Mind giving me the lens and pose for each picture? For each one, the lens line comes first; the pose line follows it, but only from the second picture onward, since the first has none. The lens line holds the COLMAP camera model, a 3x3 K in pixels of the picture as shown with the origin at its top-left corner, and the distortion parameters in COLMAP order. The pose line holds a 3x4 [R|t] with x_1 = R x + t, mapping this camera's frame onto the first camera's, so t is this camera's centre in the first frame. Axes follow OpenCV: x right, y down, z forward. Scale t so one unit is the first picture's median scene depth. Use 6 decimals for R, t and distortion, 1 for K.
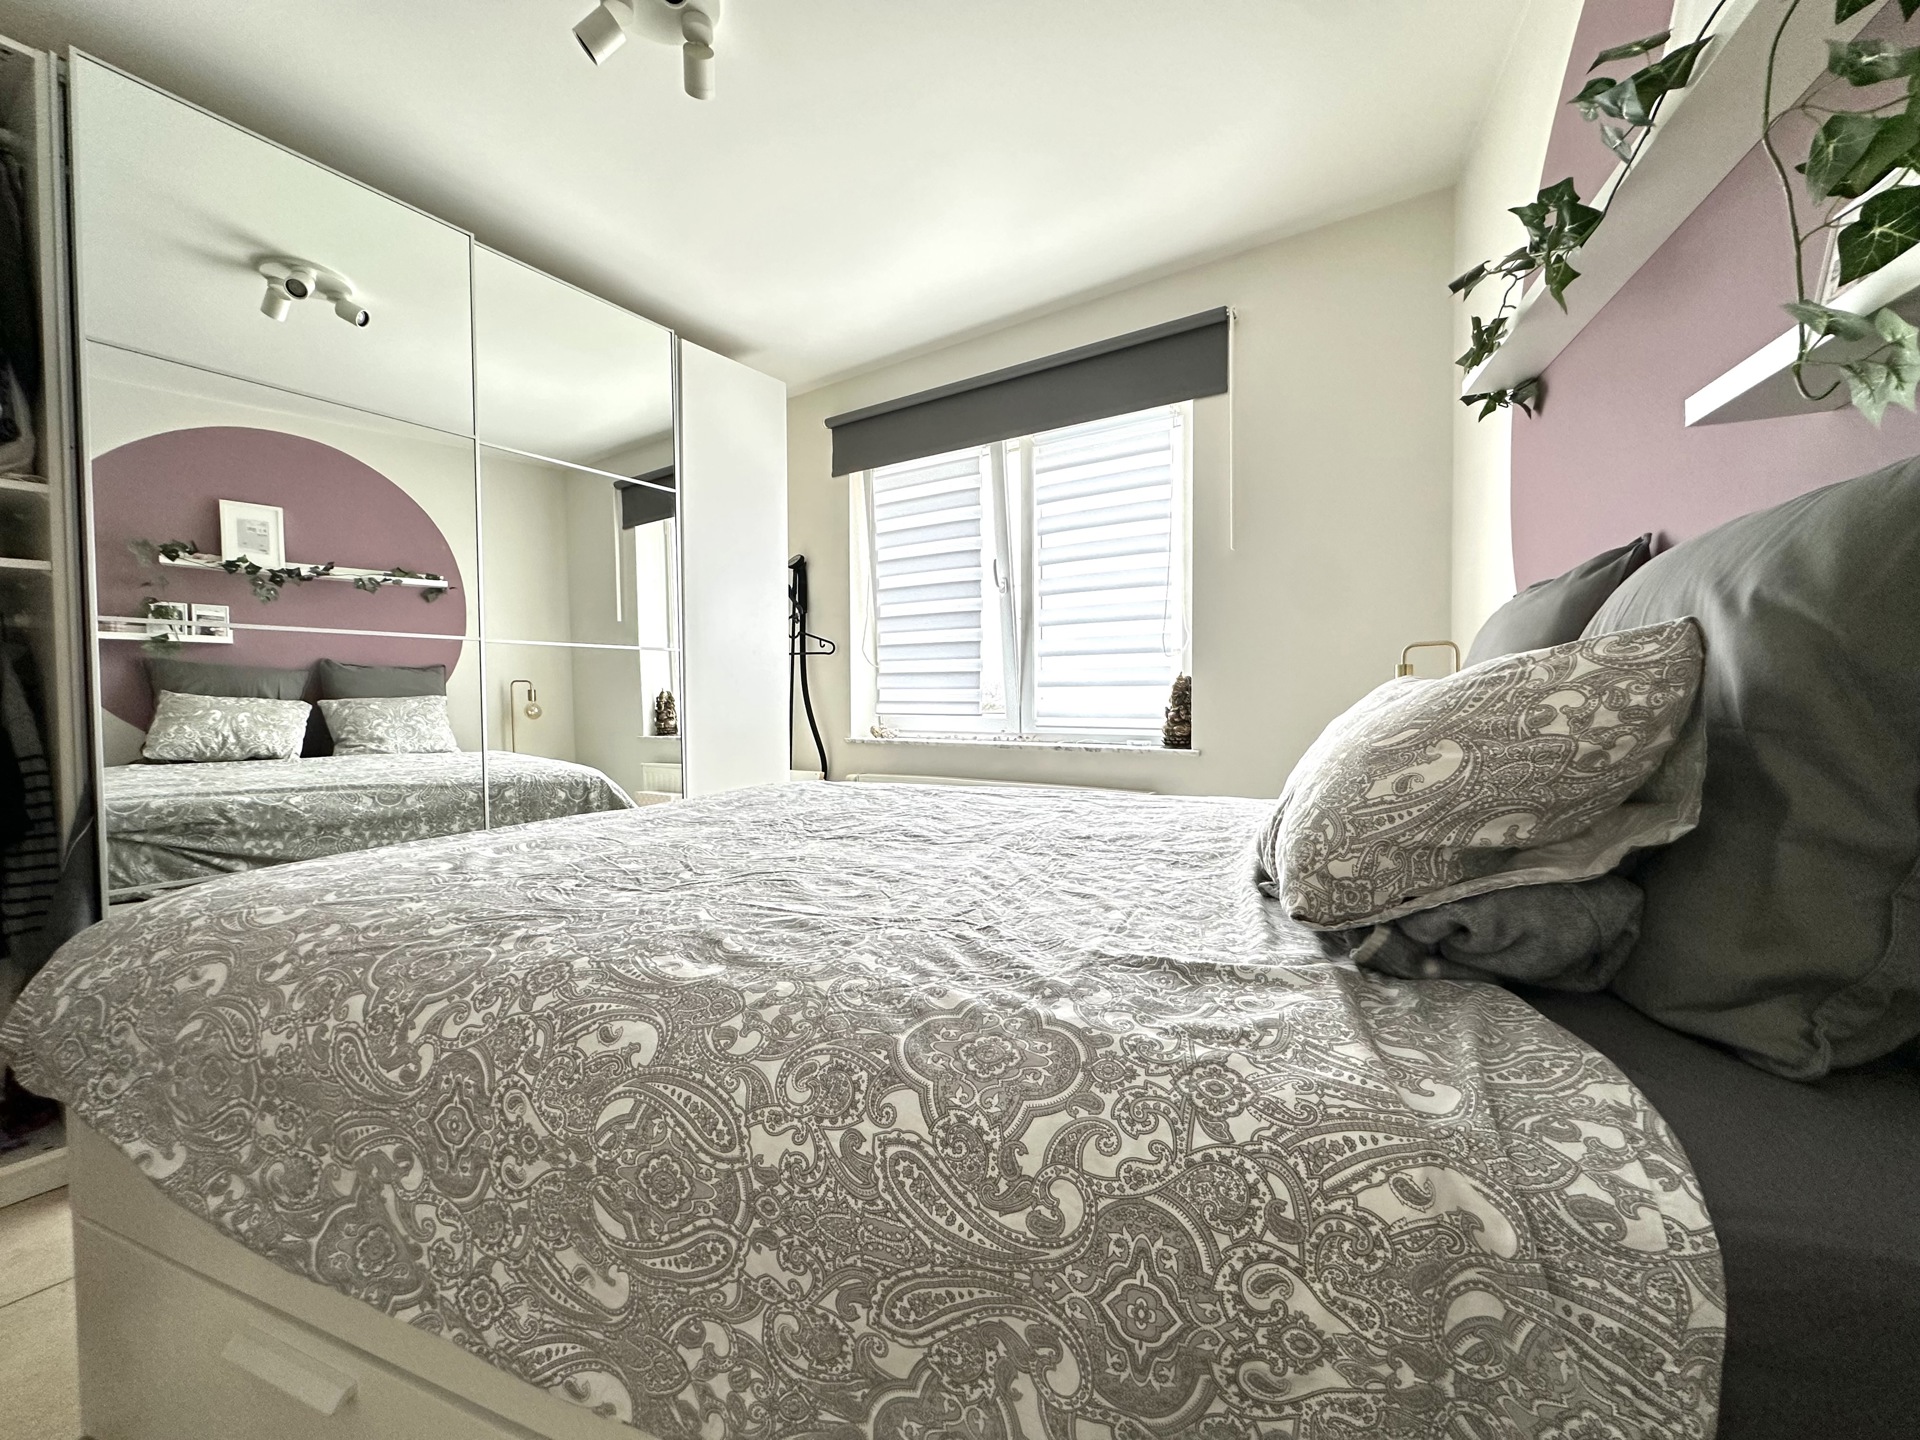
lens RADIAL K [[765.6, 0, 960.0], [0, 765.6, 720.0], [0, 0, 1]] dist [-0.001757, -0.000211]
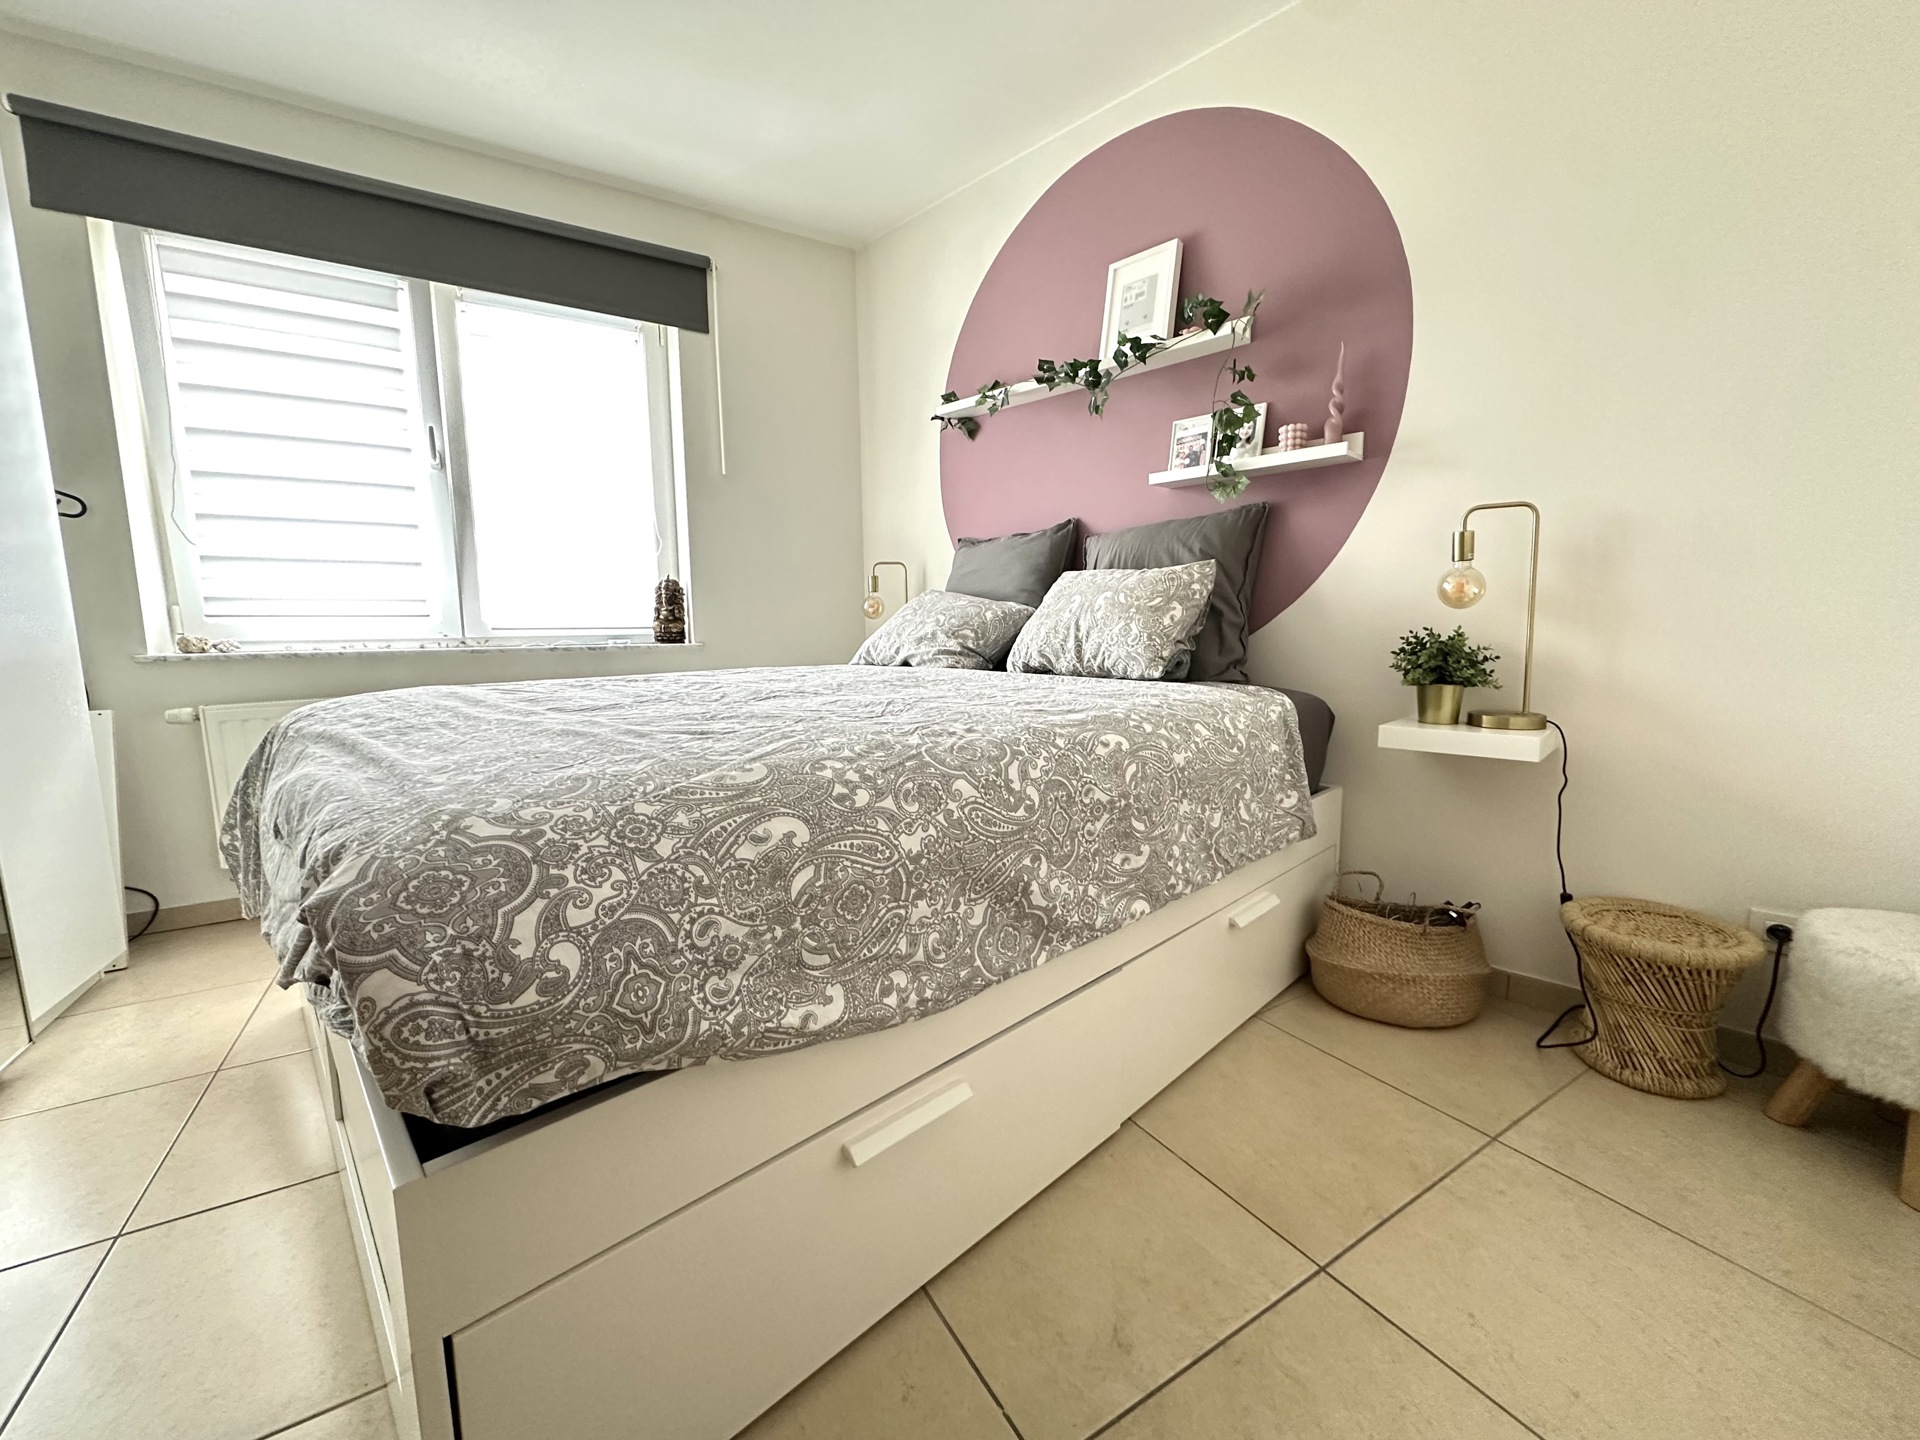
lens RADIAL K [[765.6, 0, 960.0], [0, 765.6, 720.0], [0, 0, 1]] dist [-0.001757, -0.000211]
pose [[0.415566, -0.114637, 0.902310, -1.727518], [0.032178, 0.993258, 0.111372, 0.111938], [-0.908994, -0.017248, 0.416453, 0.433974]]
